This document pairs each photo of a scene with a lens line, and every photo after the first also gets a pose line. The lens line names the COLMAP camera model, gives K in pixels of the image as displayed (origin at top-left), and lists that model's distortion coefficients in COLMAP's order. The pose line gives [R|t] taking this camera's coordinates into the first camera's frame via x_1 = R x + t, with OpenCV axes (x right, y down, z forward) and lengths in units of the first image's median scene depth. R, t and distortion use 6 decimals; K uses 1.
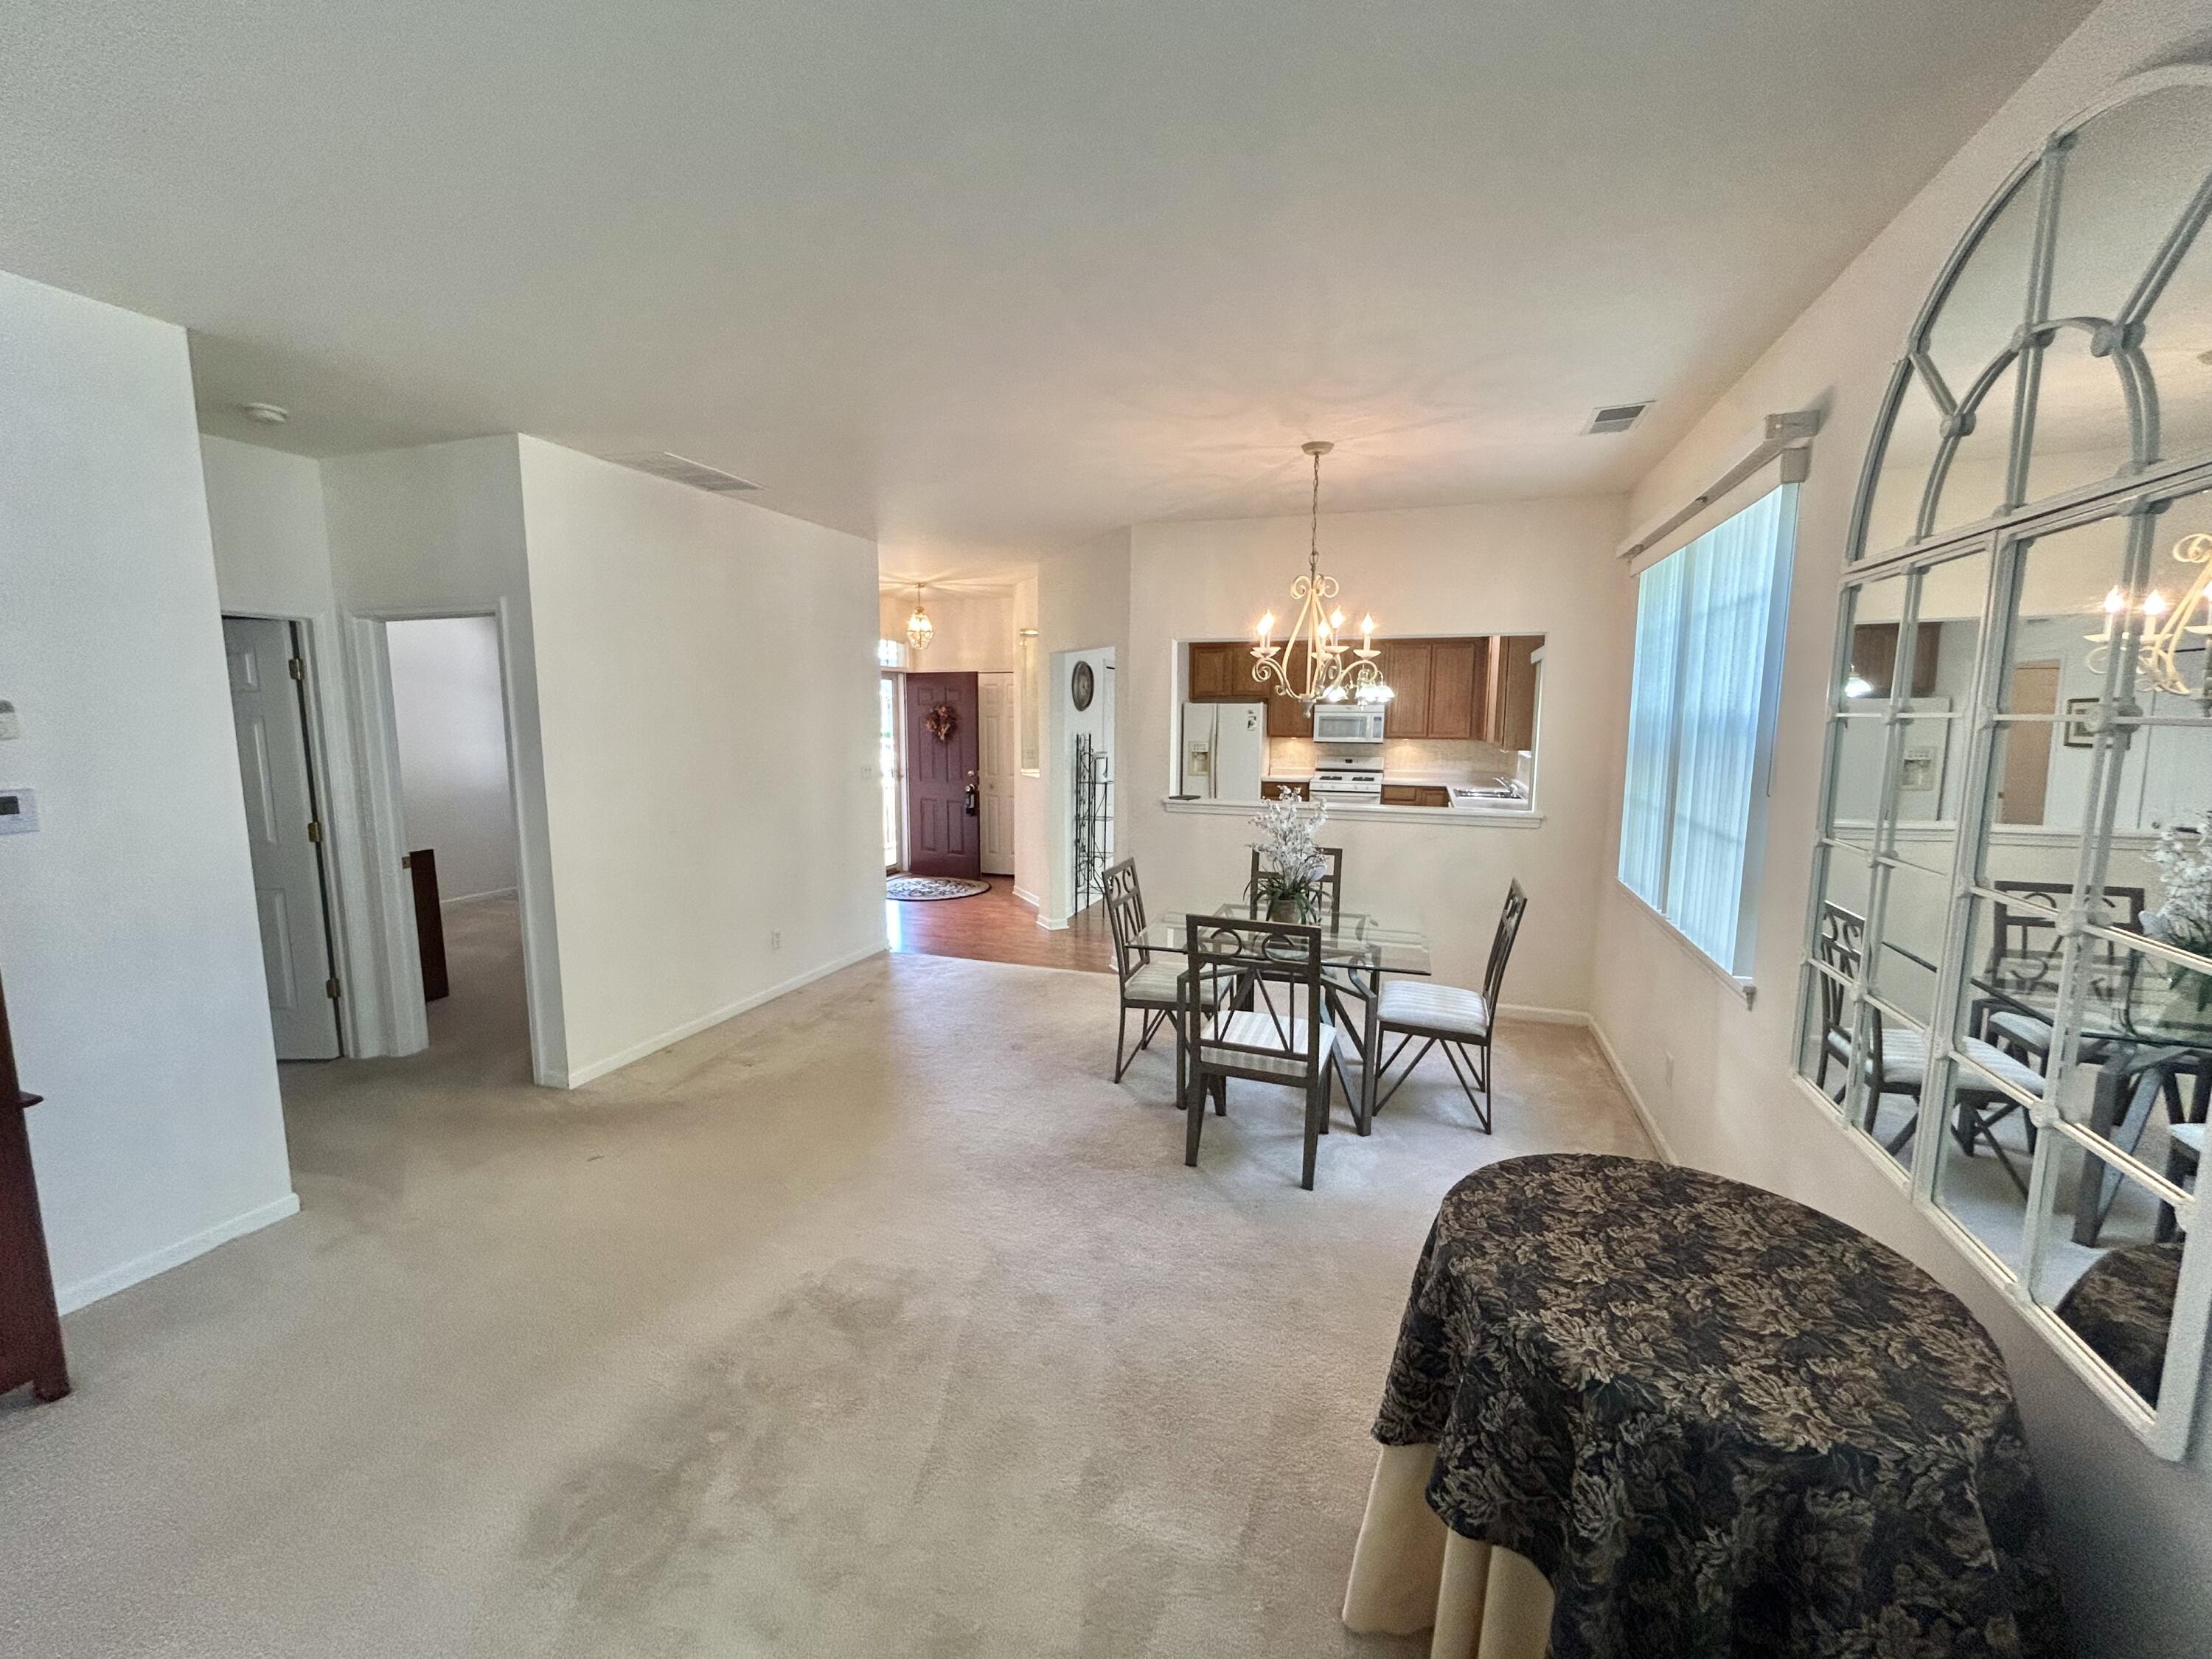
lens RADIAL K [[894.6, 0, 1111.0], [0, 894.6, 829.1], [0, 0, 1]] dist [-0.001245, 0.001023]
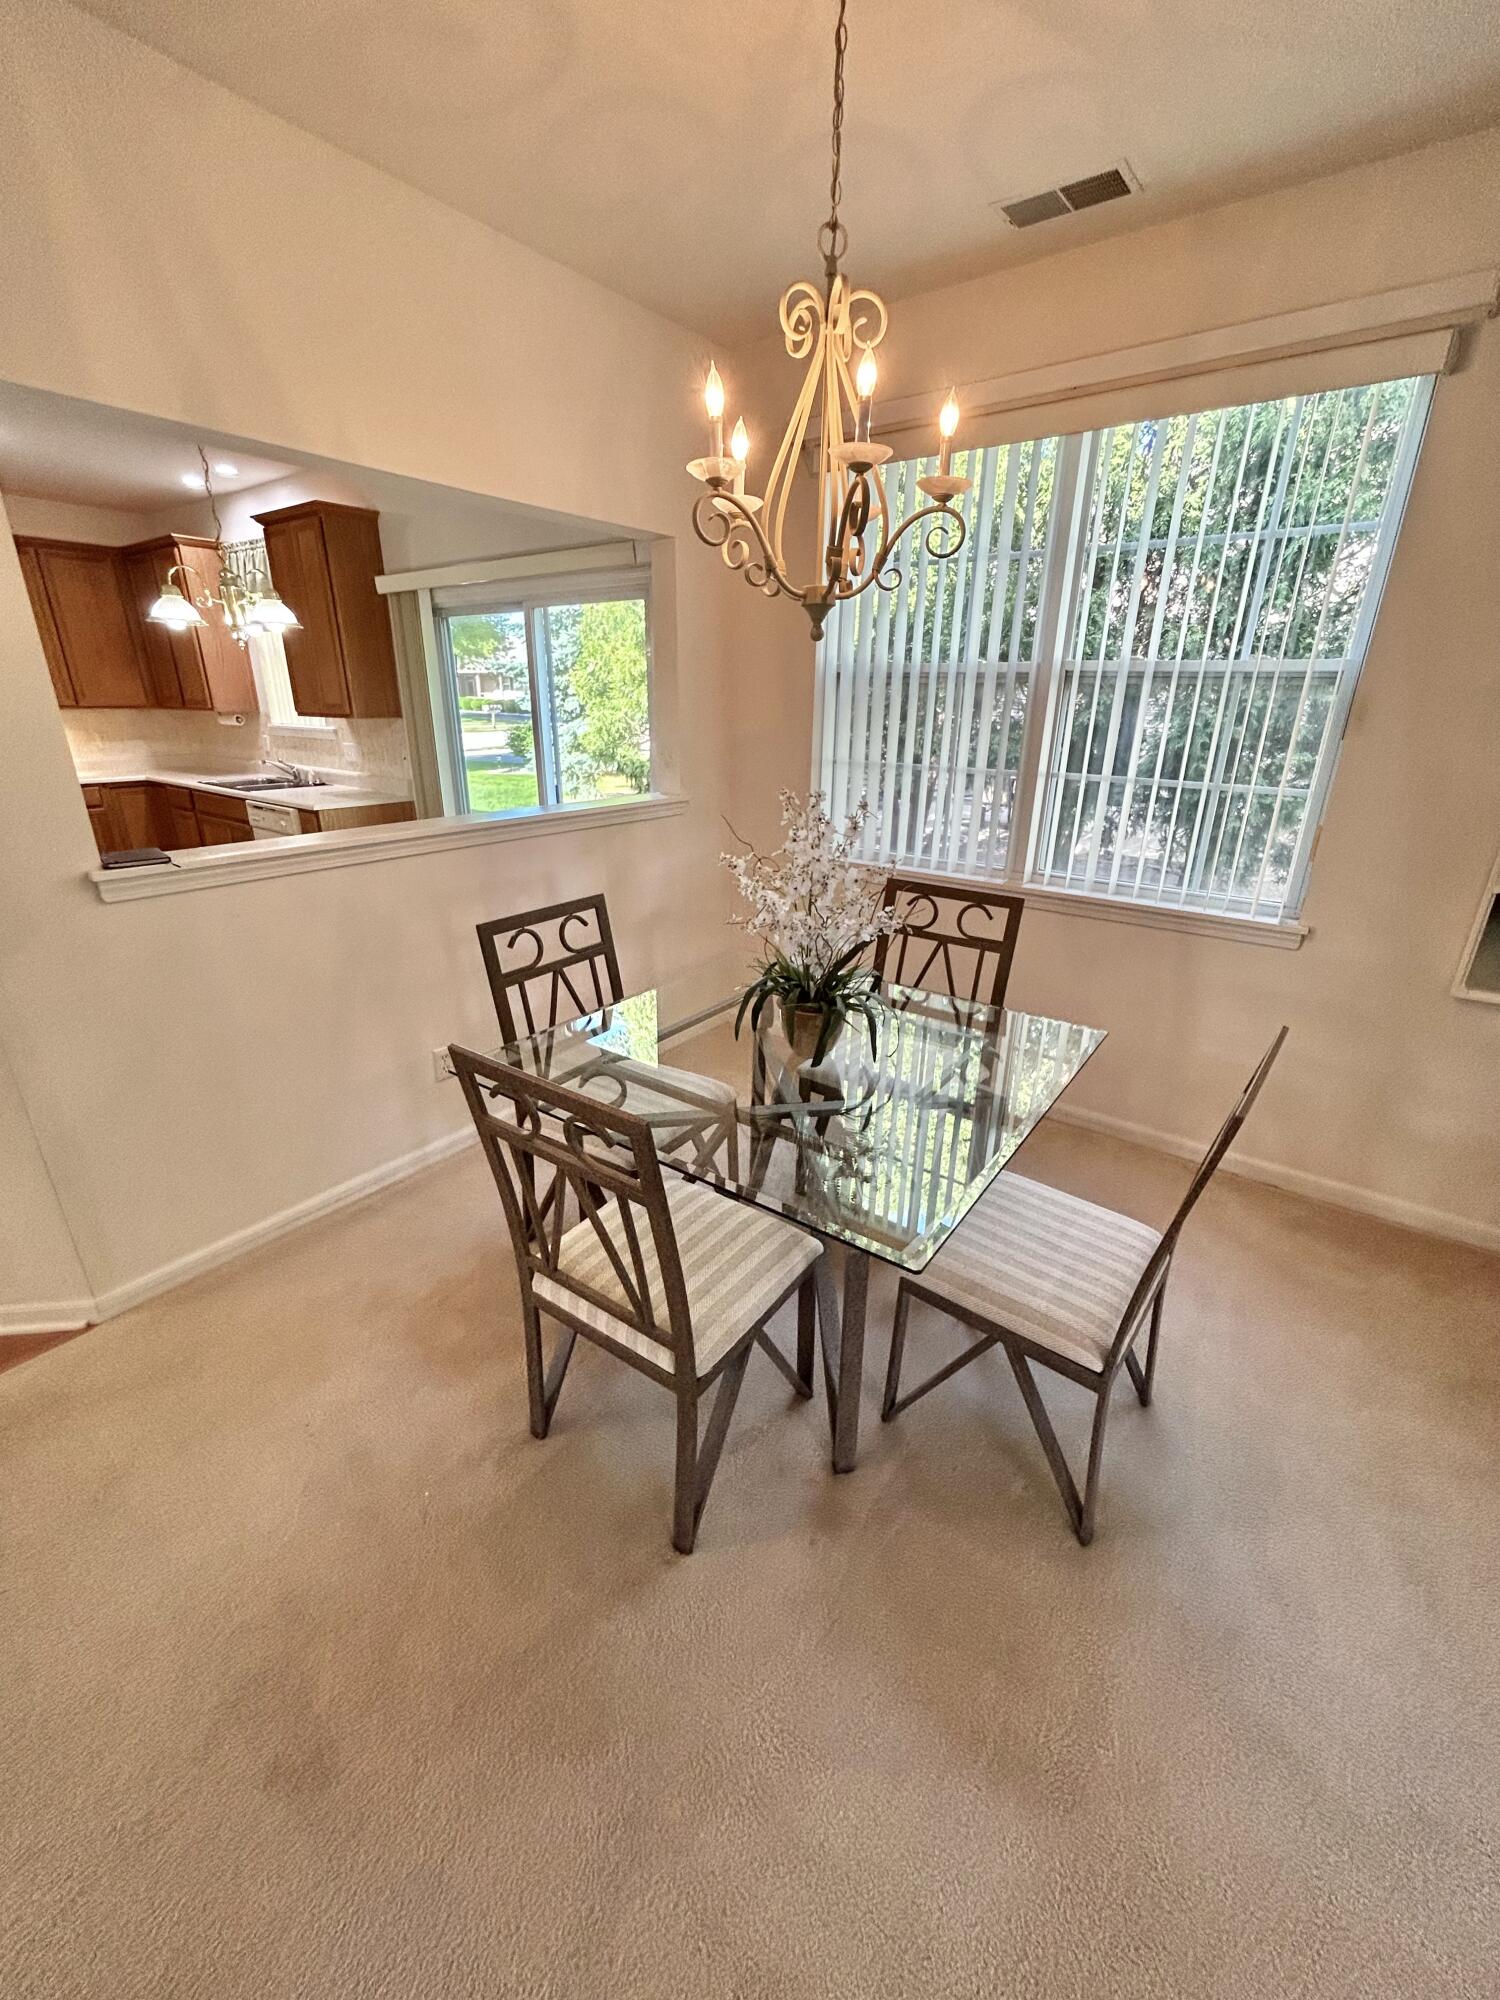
lens RADIAL K [[808.9, 0, 746.7], [0, 808.9, 999.3], [0, 0, 1]] dist [-0.001245, 0.001023]
pose [[0.308890, -0.341047, 0.887848, -0.095592], [0.116752, 0.940035, 0.320474, -0.033241], [-0.943905, 0.004667, 0.330185, 0.340095]]
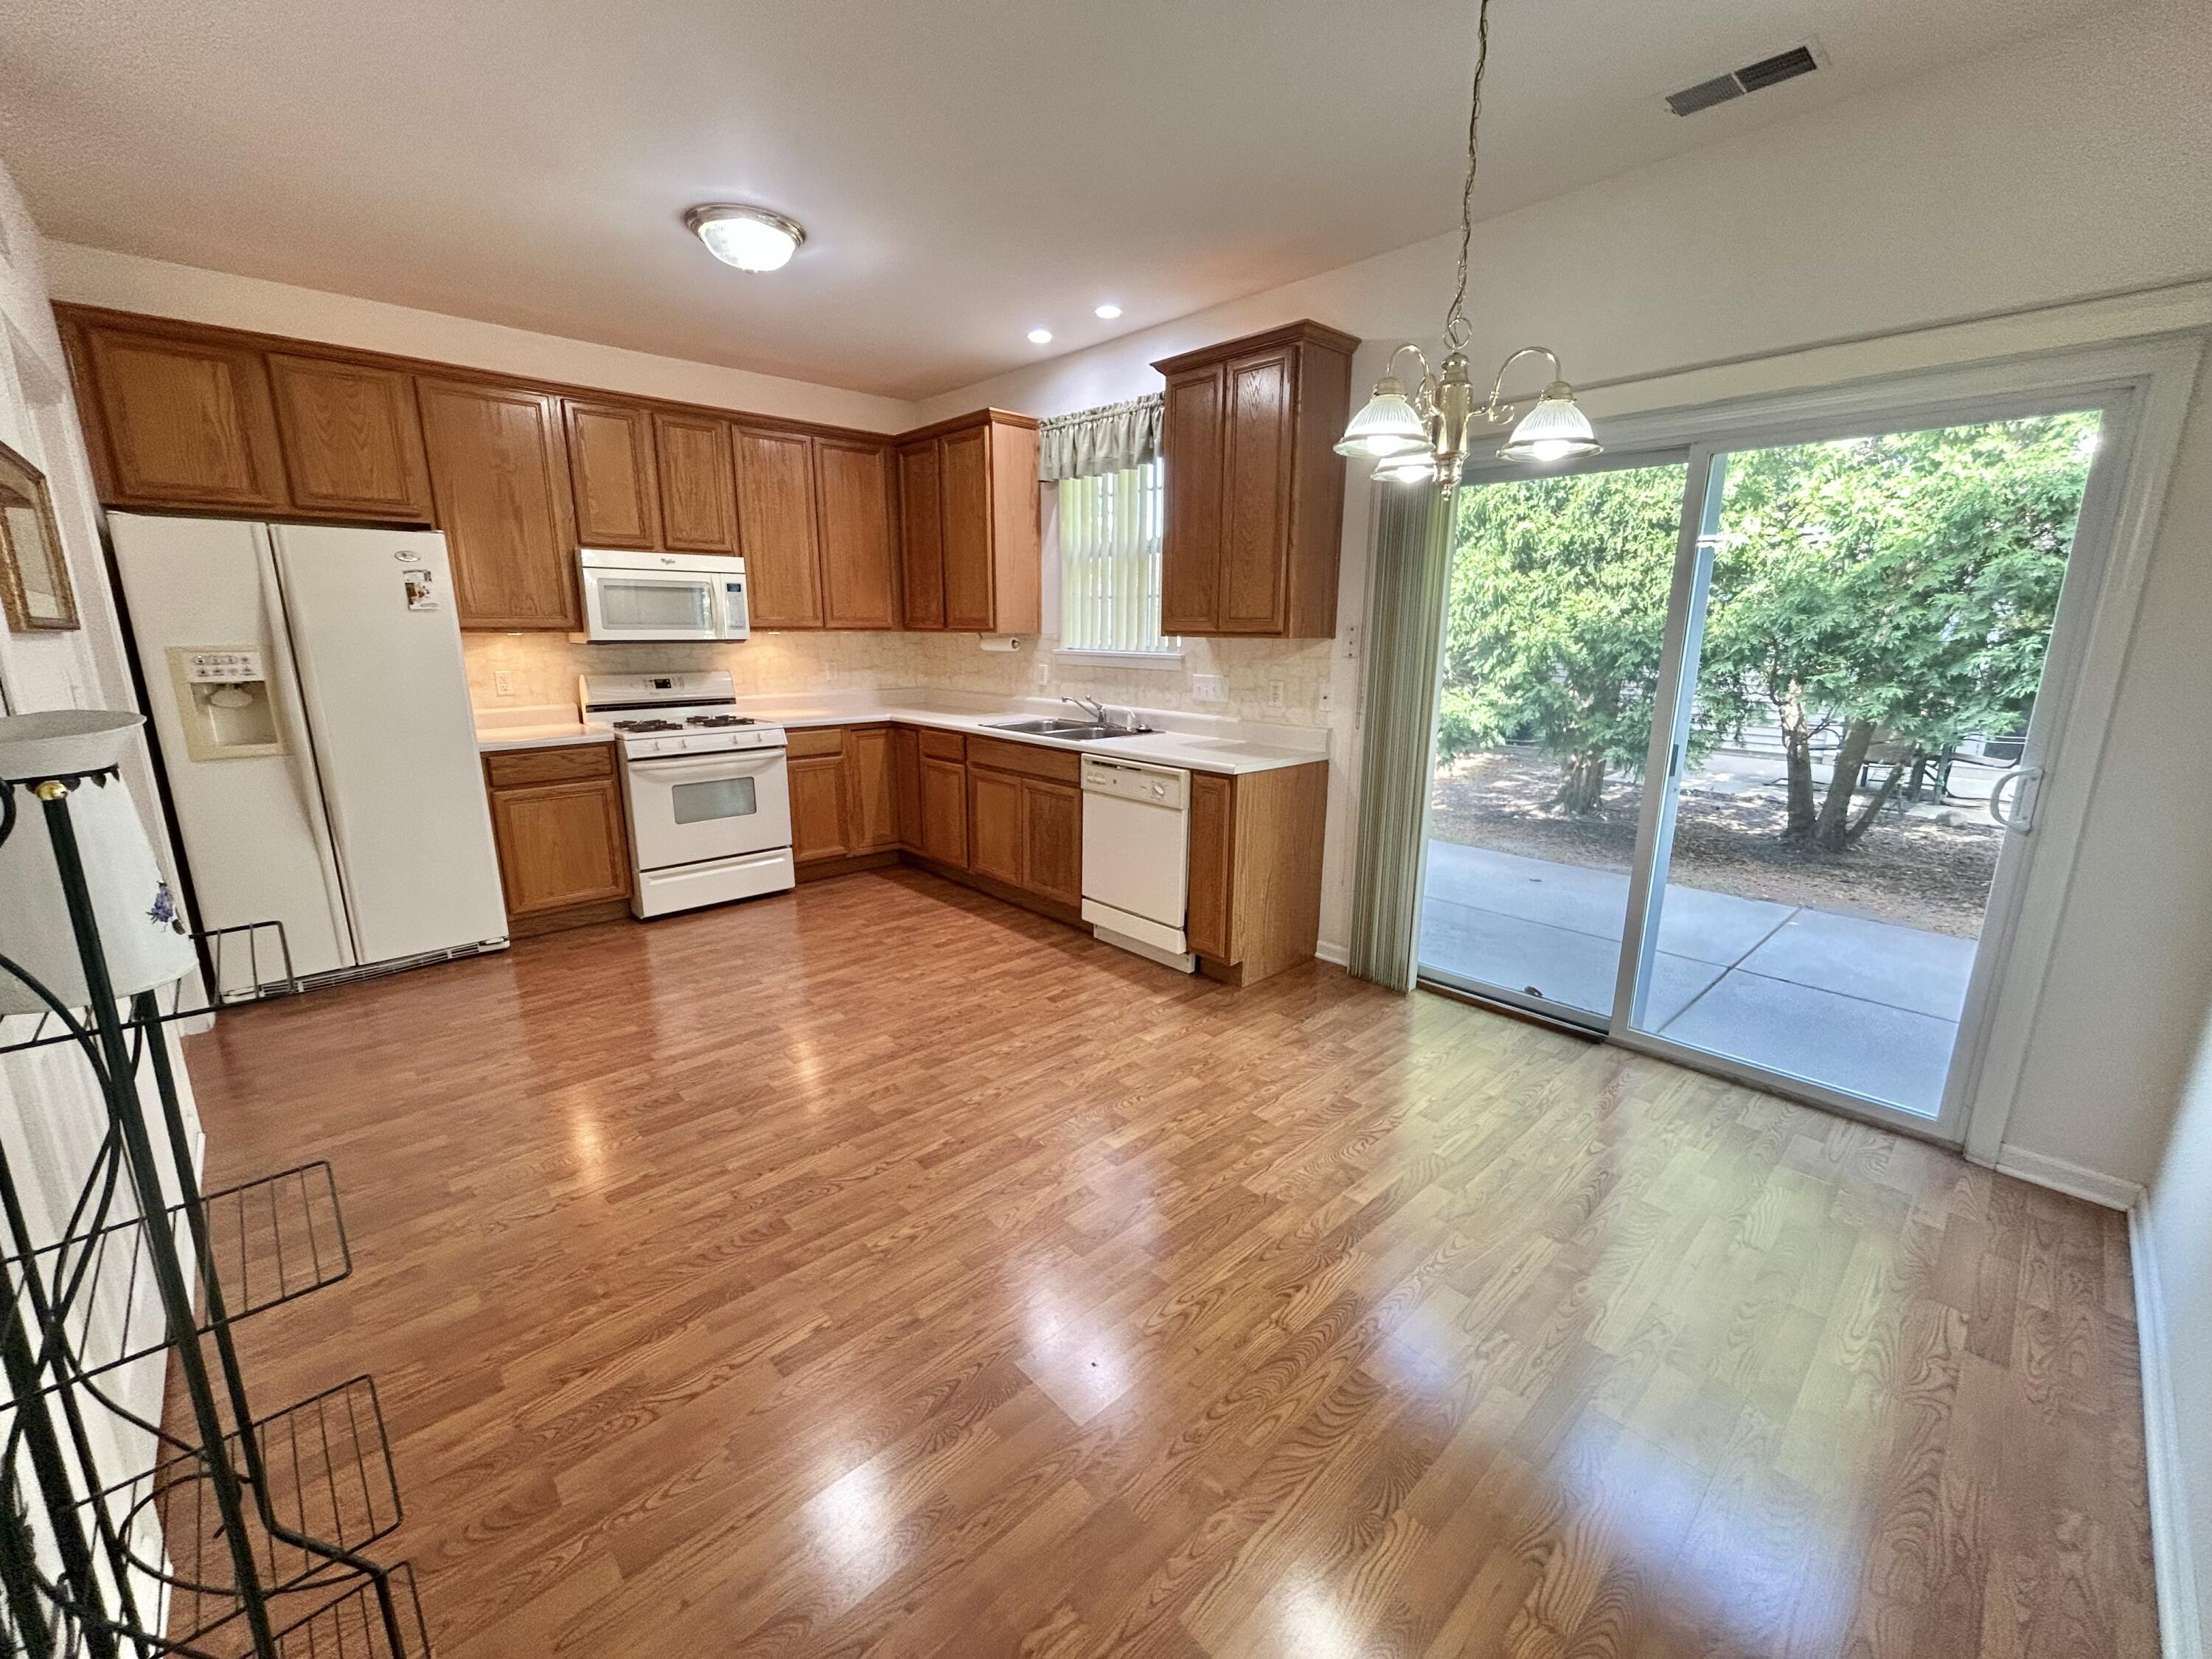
lens RADIAL K [[894.6, 0, 1101.6], [0, 894.6, 830.8], [0, 0, 1]] dist [-0.001245, 0.001023]
pose [[0.474269, -0.201585, 0.856990, -0.034567], [0.112055, 0.979337, 0.168351, -0.056726], [-0.873220, 0.016186, 0.487058, 0.609937]]
